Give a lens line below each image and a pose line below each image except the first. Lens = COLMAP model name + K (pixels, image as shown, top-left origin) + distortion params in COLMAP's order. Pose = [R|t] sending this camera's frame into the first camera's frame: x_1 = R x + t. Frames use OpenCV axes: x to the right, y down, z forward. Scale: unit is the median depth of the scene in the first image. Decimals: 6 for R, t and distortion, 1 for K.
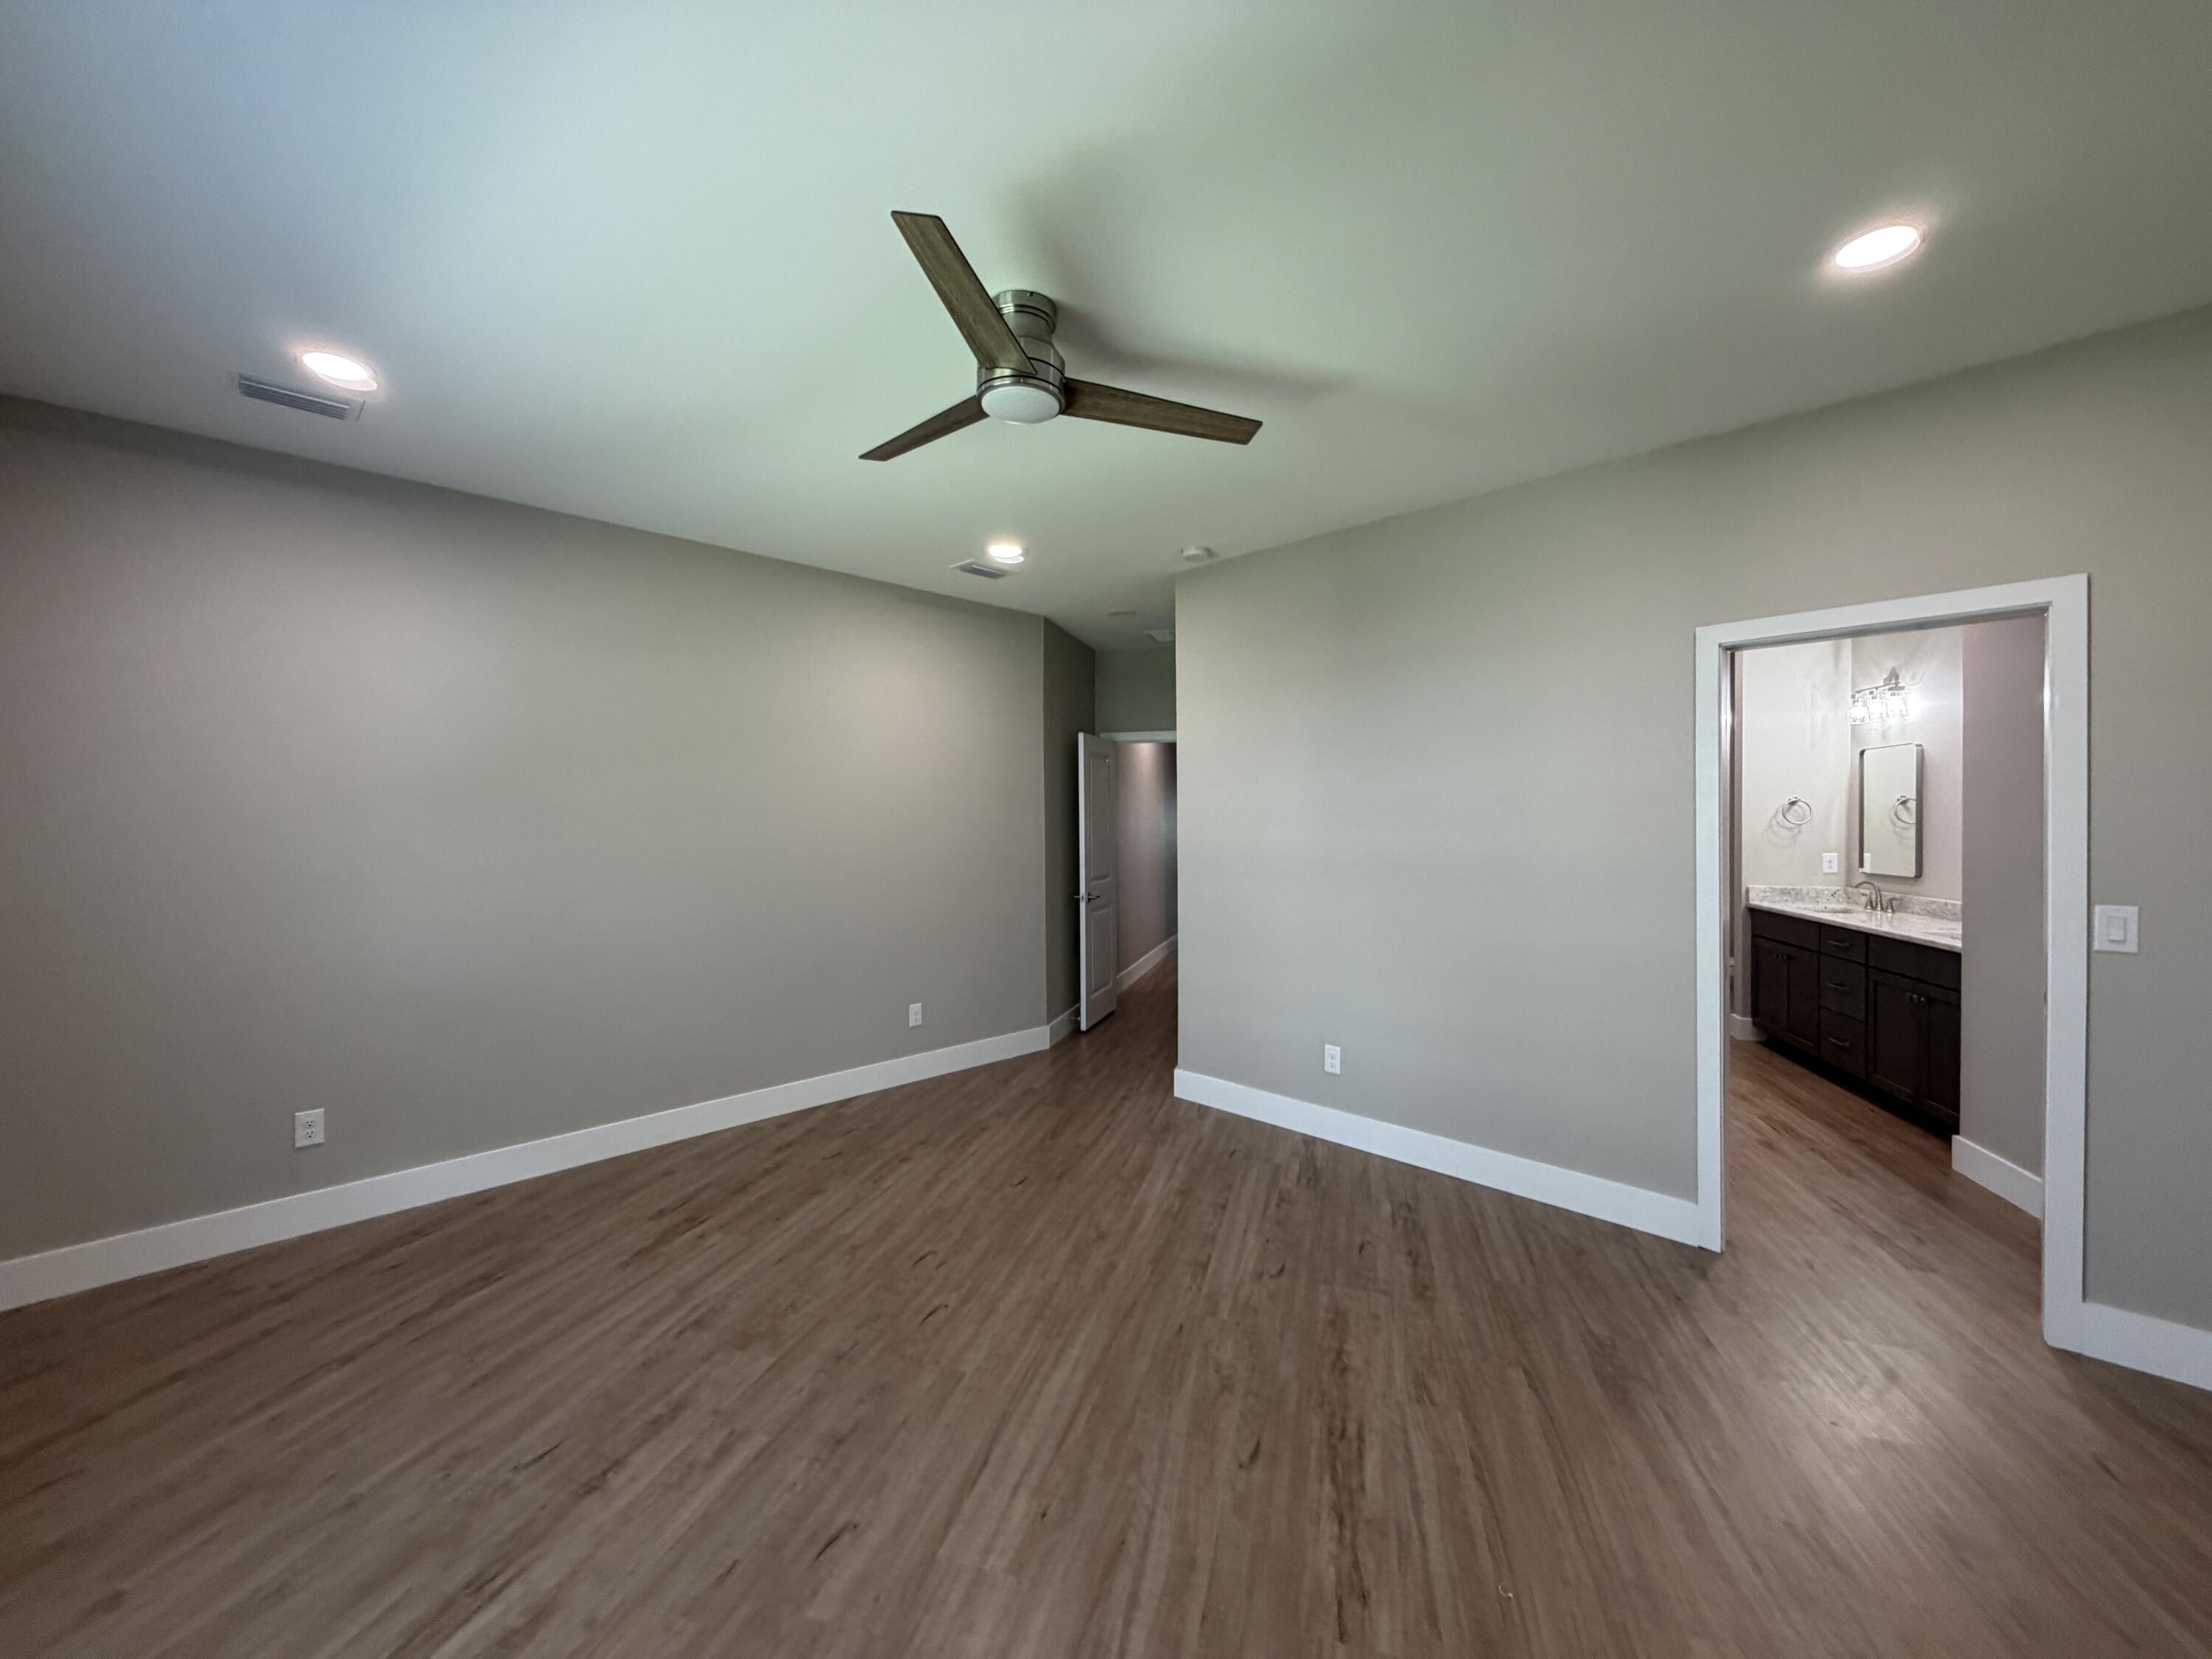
lens RADIAL K [[879.7, 0, 1100.9], [0, 879.7, 829.5], [0, 0, 1]] dist [-0.000751, 0.000726]
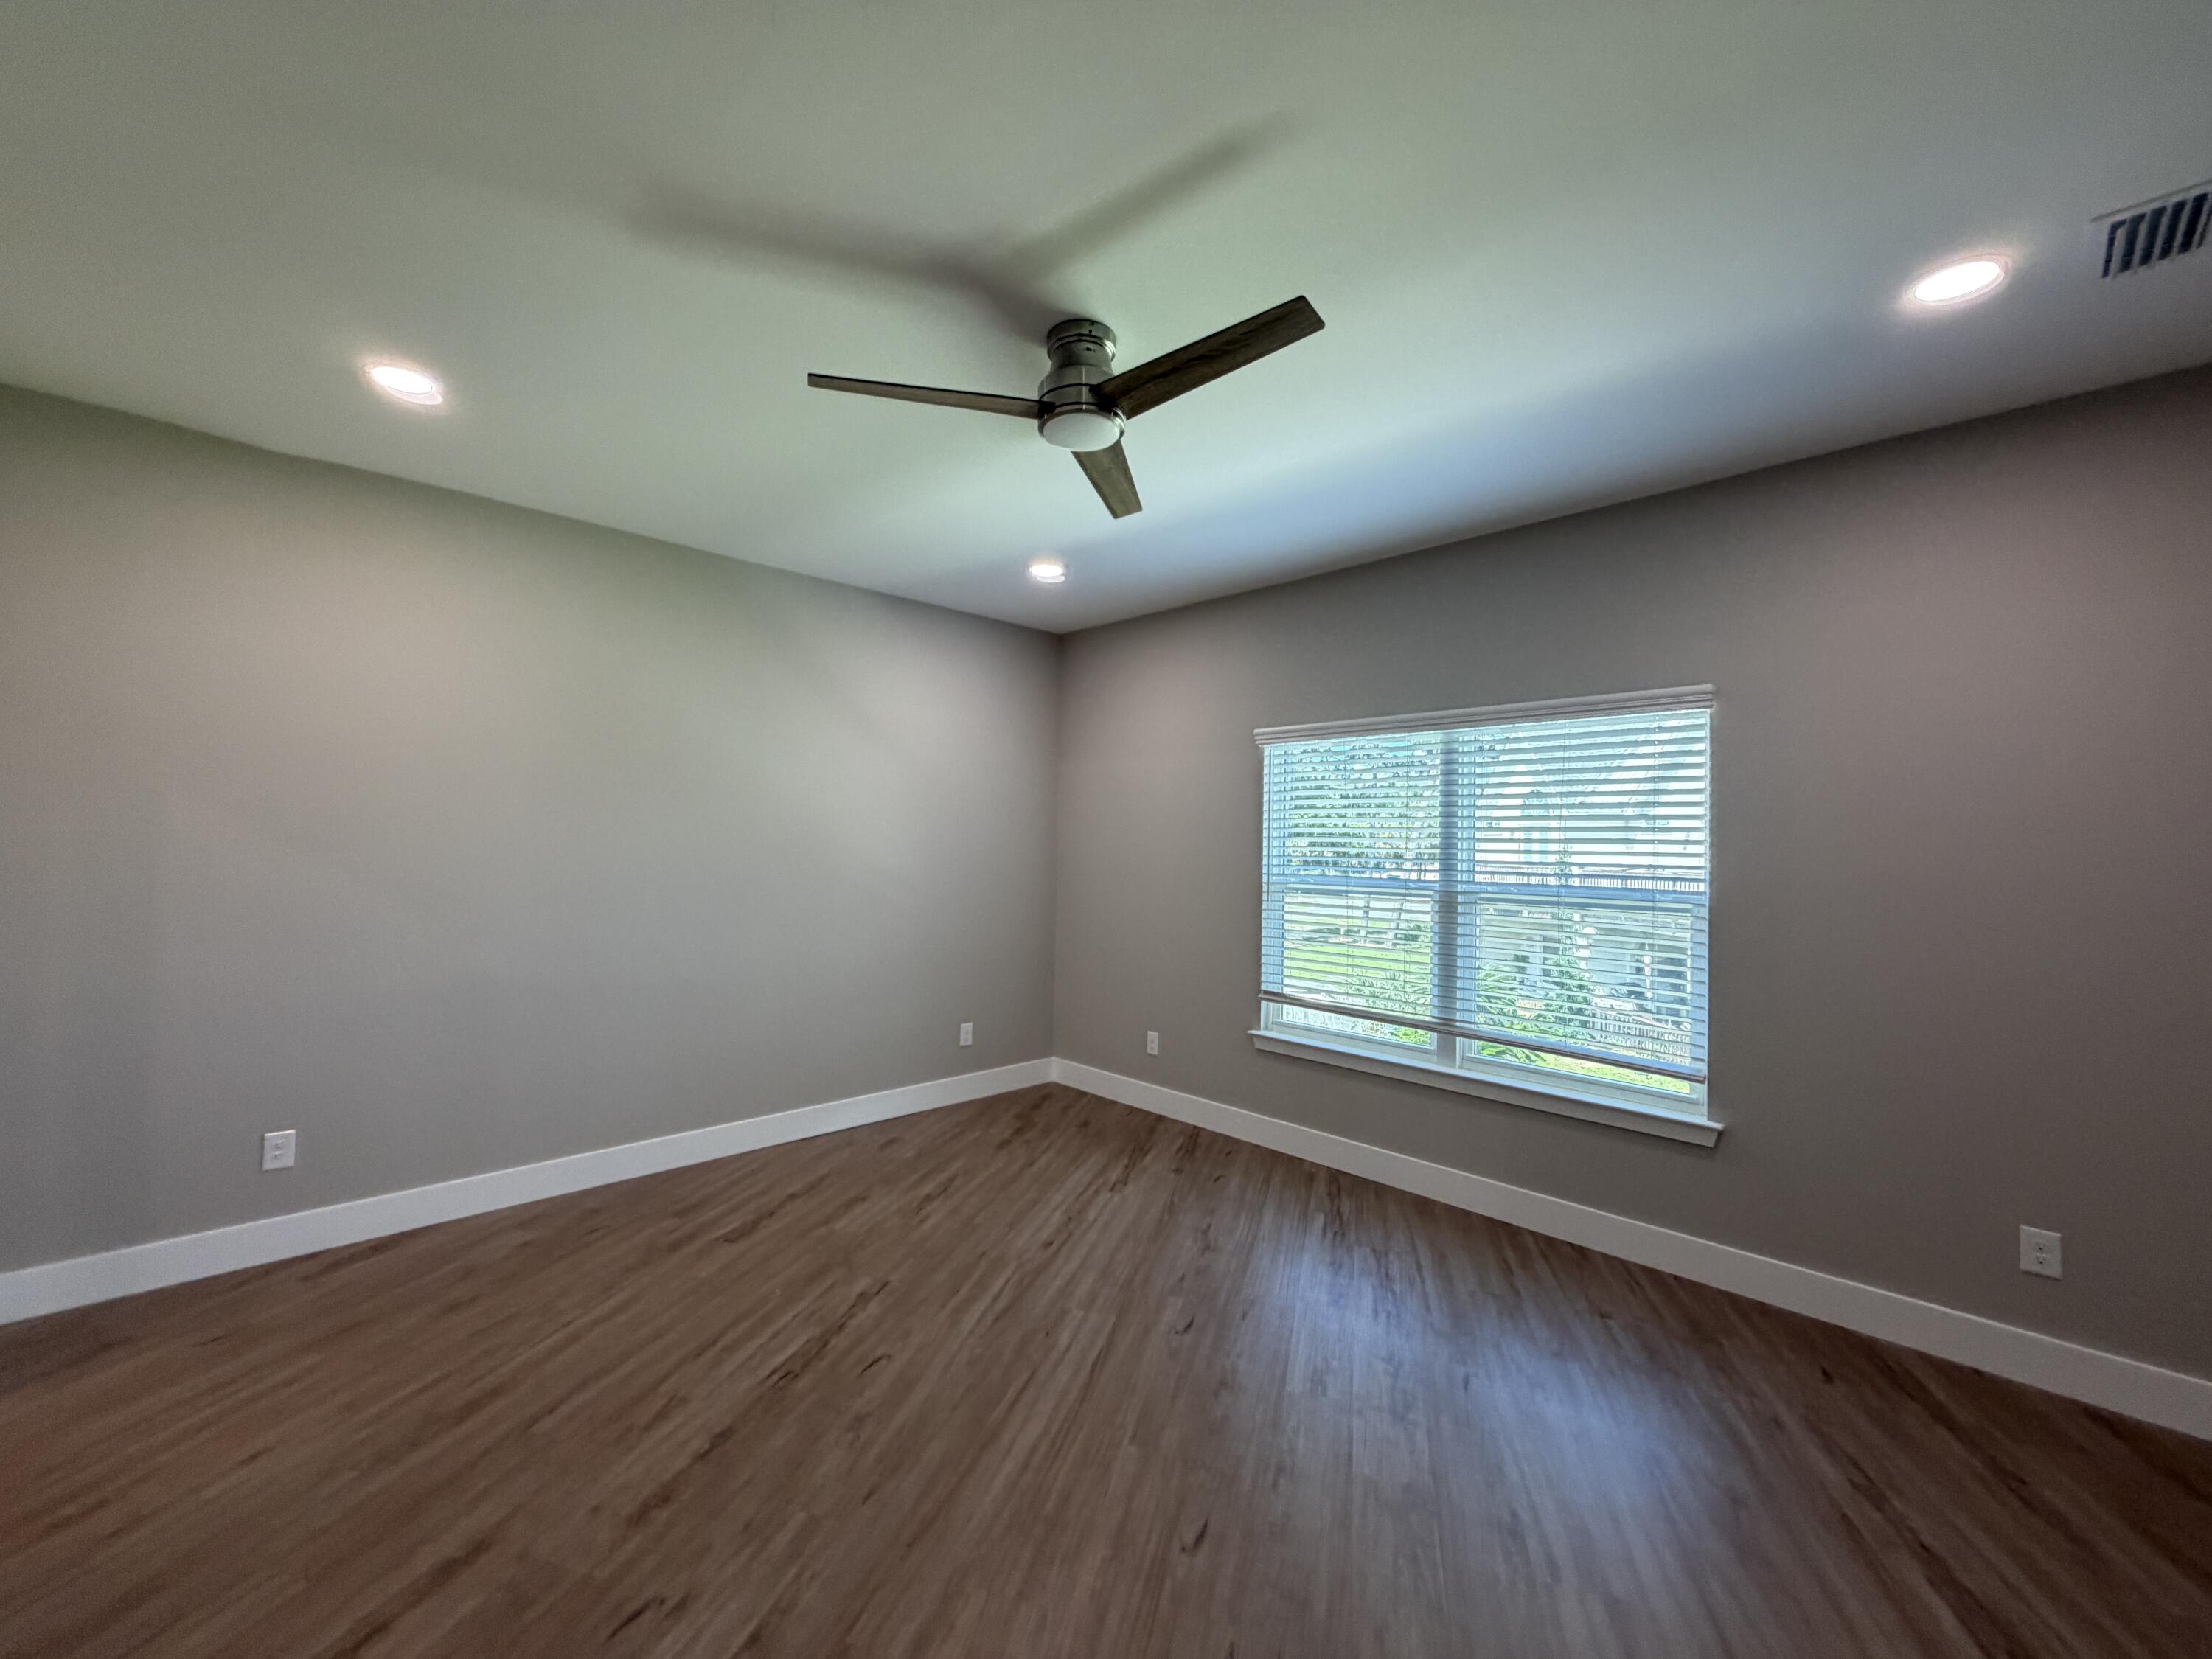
lens RADIAL K [[879.7, 0, 1100.9], [0, 879.7, 829.5], [0, 0, 1]] dist [-0.000751, 0.000726]
pose [[-0.999844, -0.011919, 0.013010, -0.134515], [-0.012014, 0.999902, -0.007203, -0.020717], [-0.012923, -0.007358, -0.999889, 2.029460]]
